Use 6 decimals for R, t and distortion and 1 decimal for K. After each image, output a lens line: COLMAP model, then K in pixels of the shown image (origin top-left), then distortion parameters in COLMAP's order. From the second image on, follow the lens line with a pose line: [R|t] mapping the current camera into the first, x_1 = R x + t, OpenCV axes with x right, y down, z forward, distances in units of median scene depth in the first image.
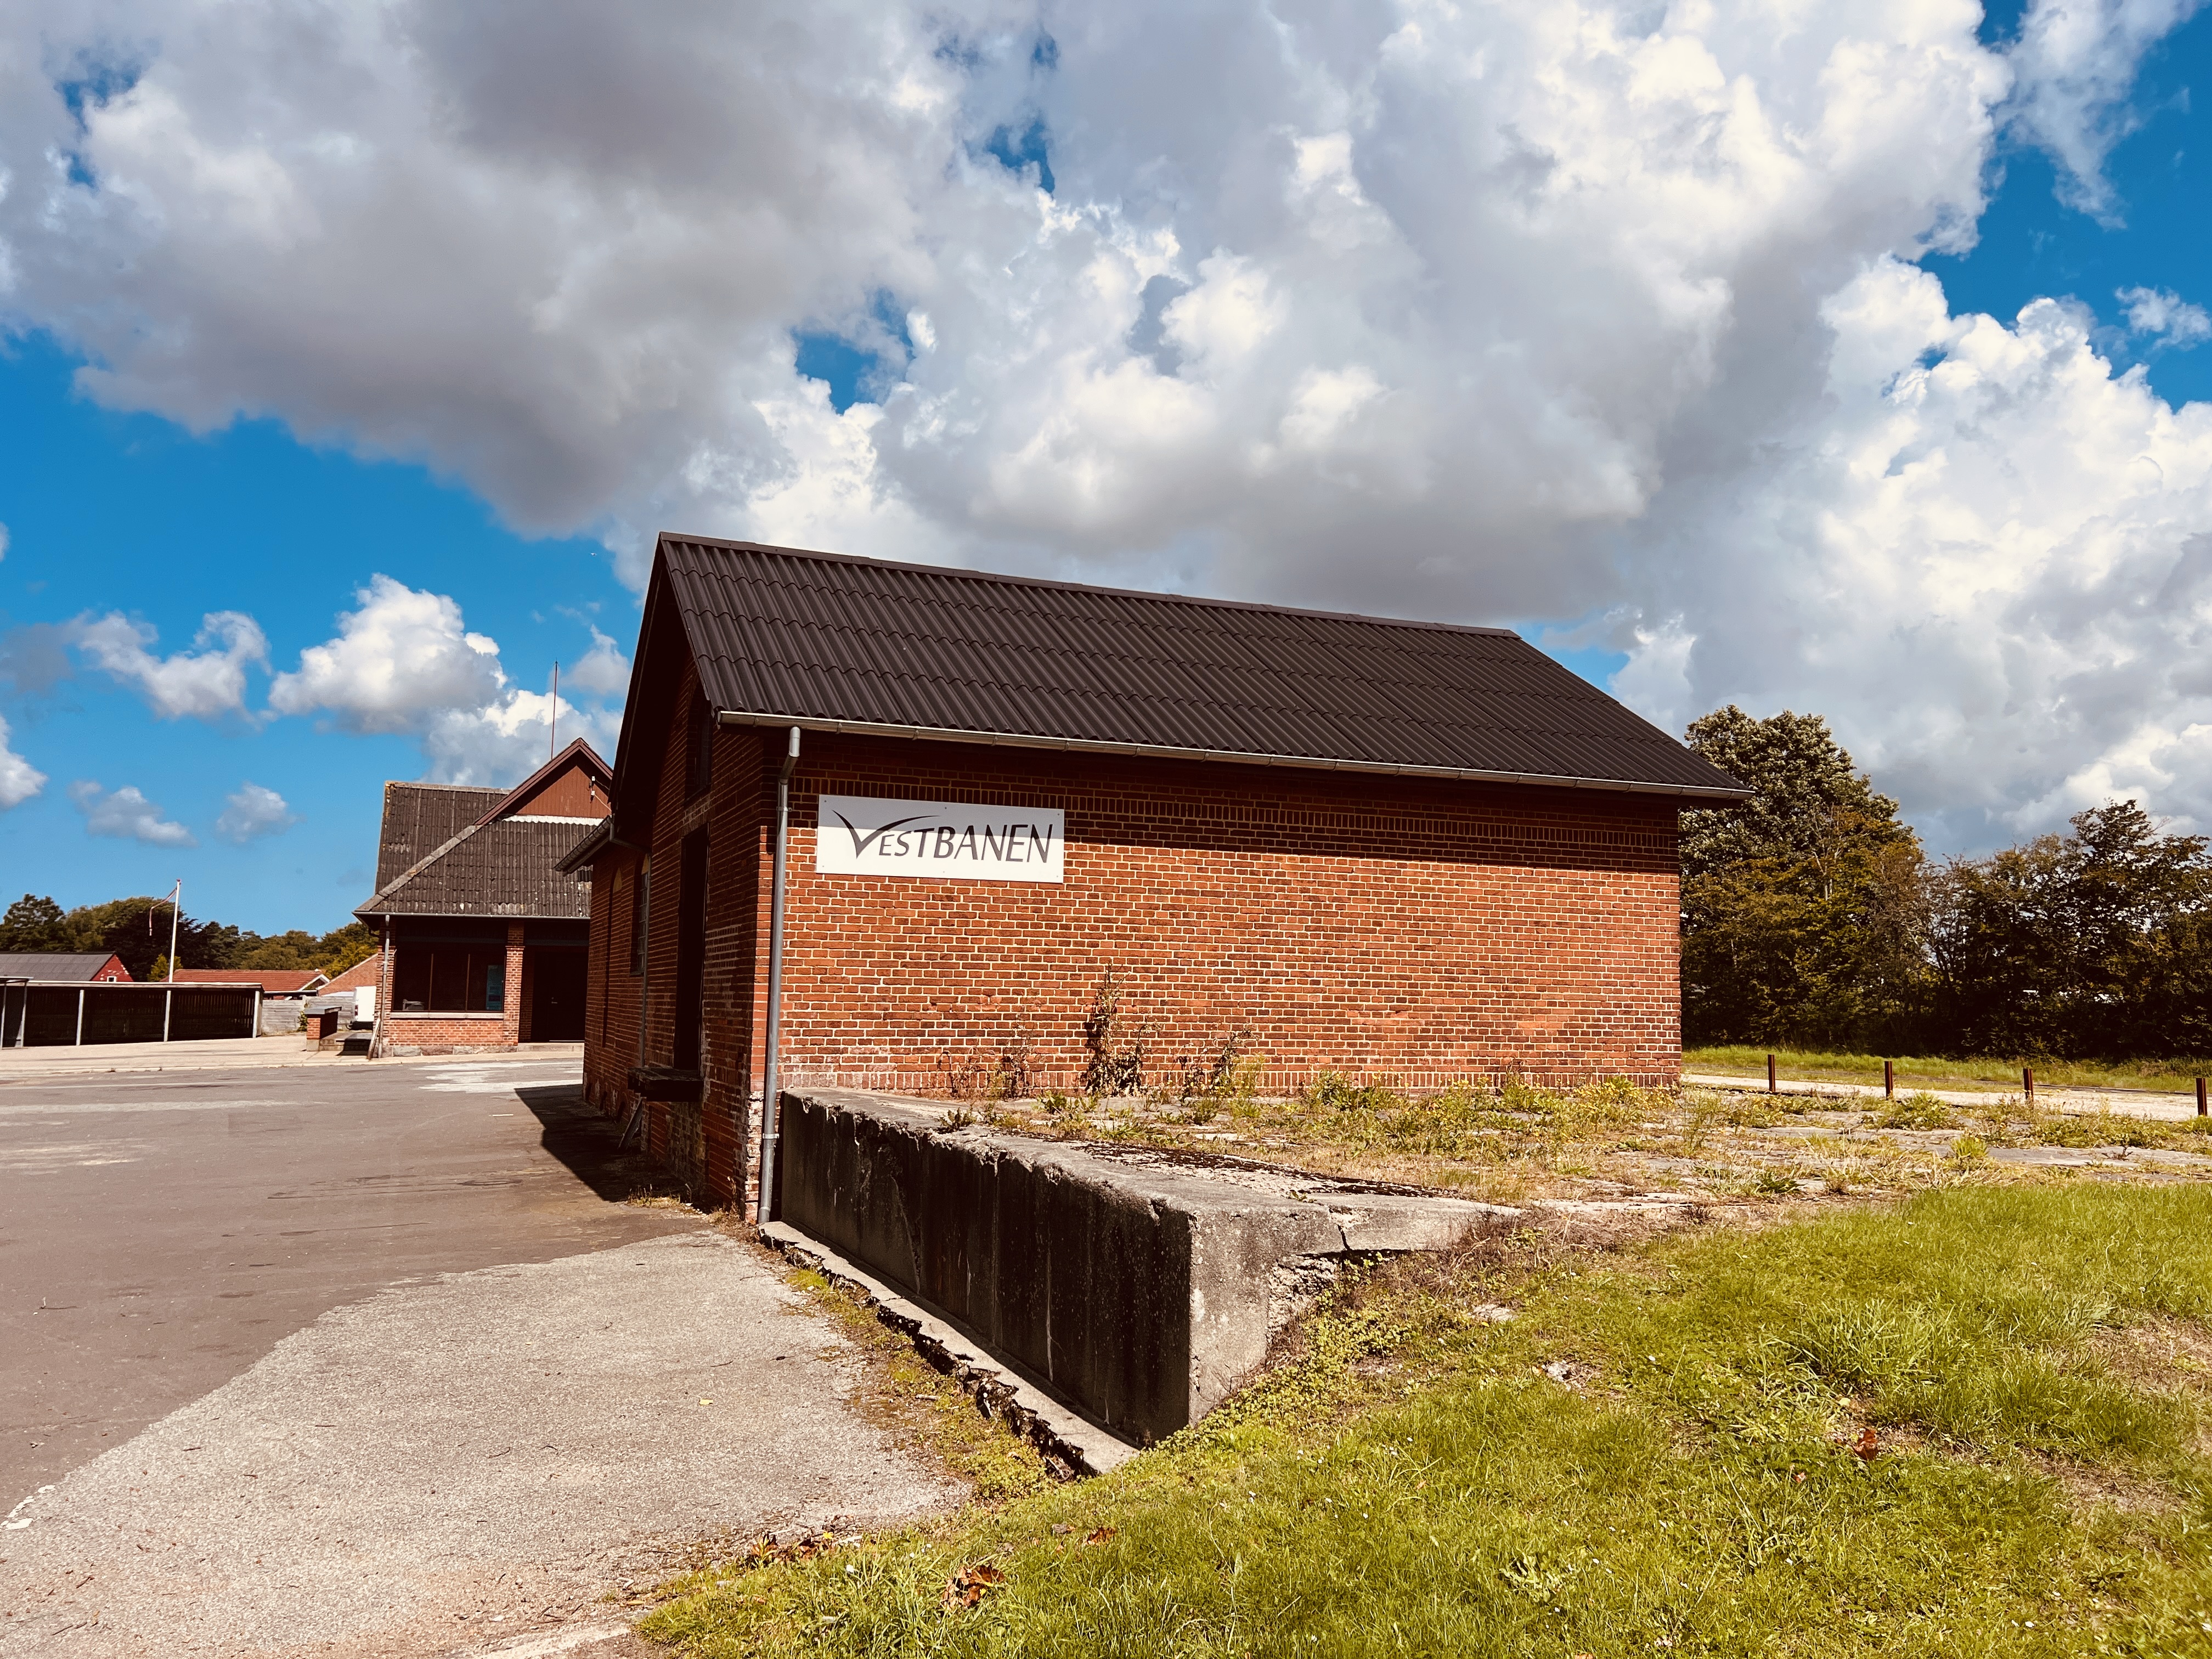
lens RADIAL K [[1647.7, 0, 1095.9], [0, 1647.7, 822.3], [0, 0, 1]] dist [0.060397, -0.069726]
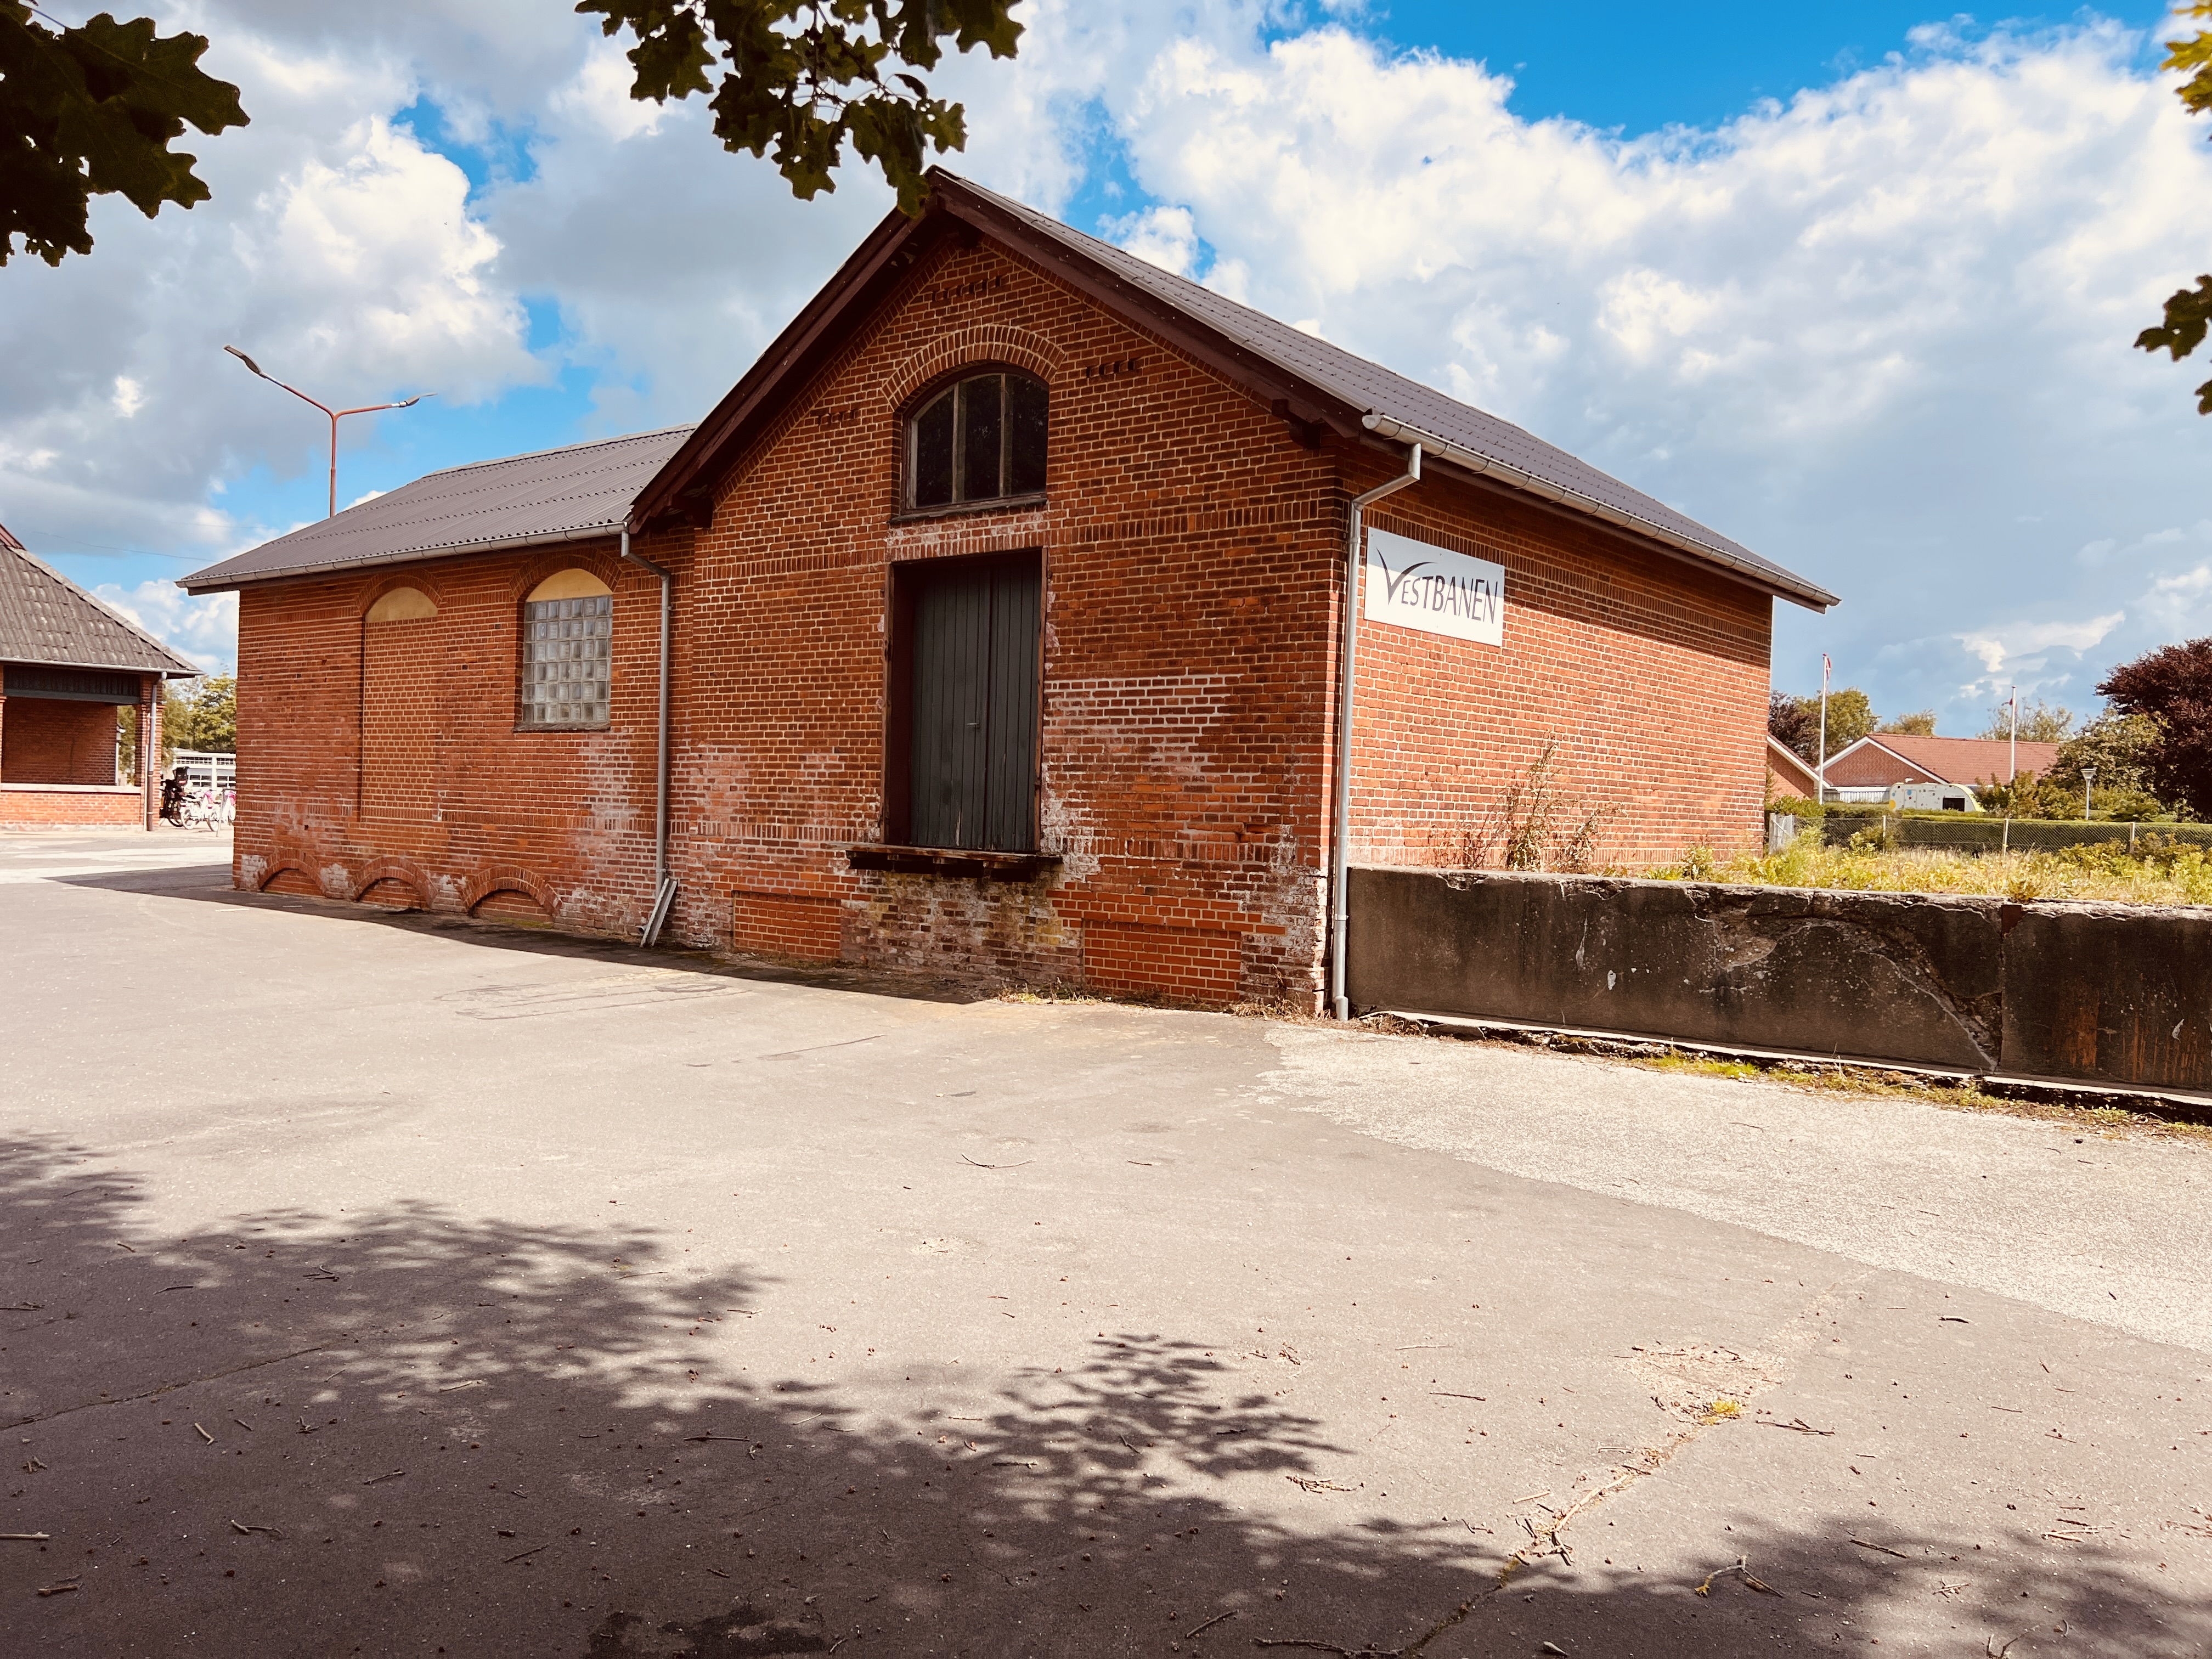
lens RADIAL K [[1647.7, 0, 1101.2], [0, 1647.7, 798.6], [0, 0, 1]] dist [0.060397, -0.069726]
pose [[0.868065, 0.013342, 0.496271, -0.682355], [-0.069798, 0.992990, 0.095393, 0.049374], [-0.491519, -0.117446, 0.862911, 0.295966]]
